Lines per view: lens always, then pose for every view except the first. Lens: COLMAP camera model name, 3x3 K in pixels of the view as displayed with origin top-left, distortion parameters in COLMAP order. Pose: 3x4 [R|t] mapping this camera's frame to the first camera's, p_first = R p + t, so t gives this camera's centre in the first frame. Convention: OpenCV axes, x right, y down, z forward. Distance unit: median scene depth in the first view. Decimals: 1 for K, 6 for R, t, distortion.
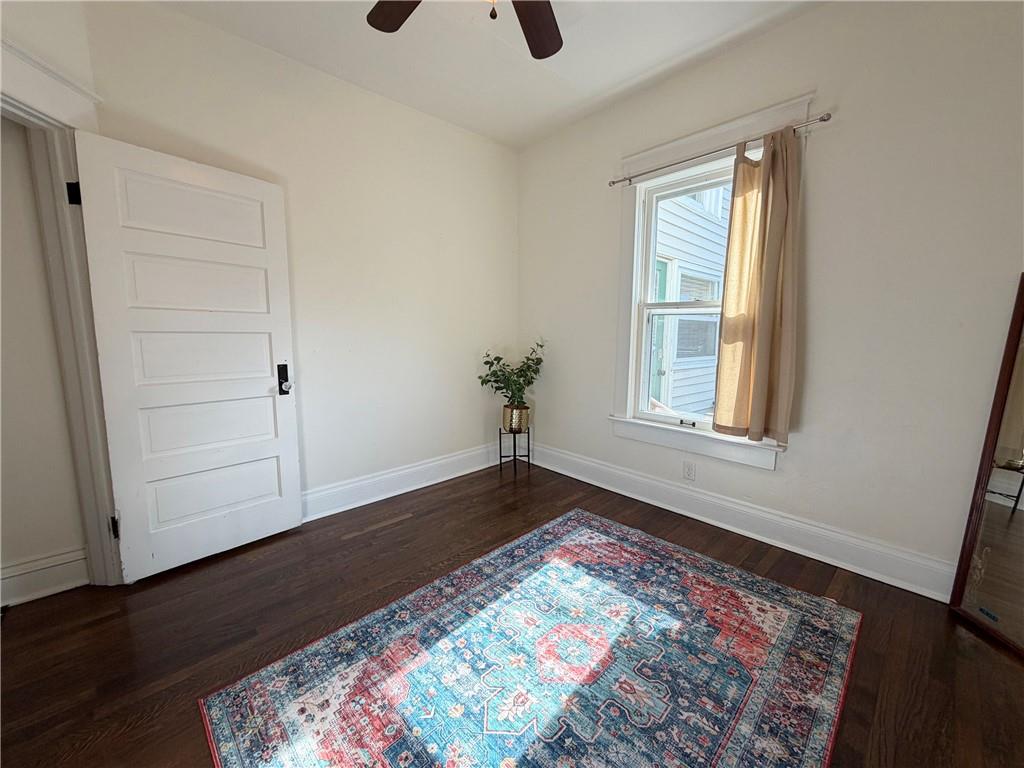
lens RADIAL K [[410.2, 0, 484.9], [0, 410.2, 387.2], [0, 0, 1]] dist [0.001224, -0.000109]
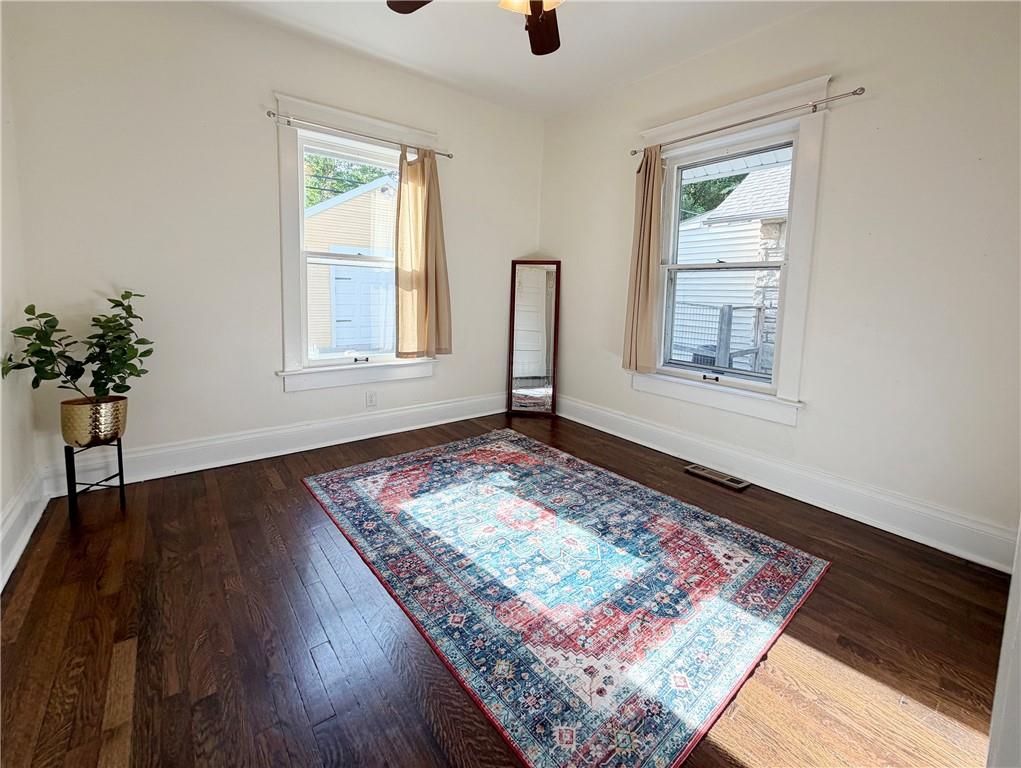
lens RADIAL K [[409.0, 0, 483.5], [0, 409.0, 387.2], [0, 0, 1]] dist [0.001224, -0.000109]
pose [[0.101960, -0.230003, 0.967834, -0.953957], [0.108898, 0.969638, 0.218960, -0.081568], [-0.988810, 0.083070, 0.123911, 0.864741]]
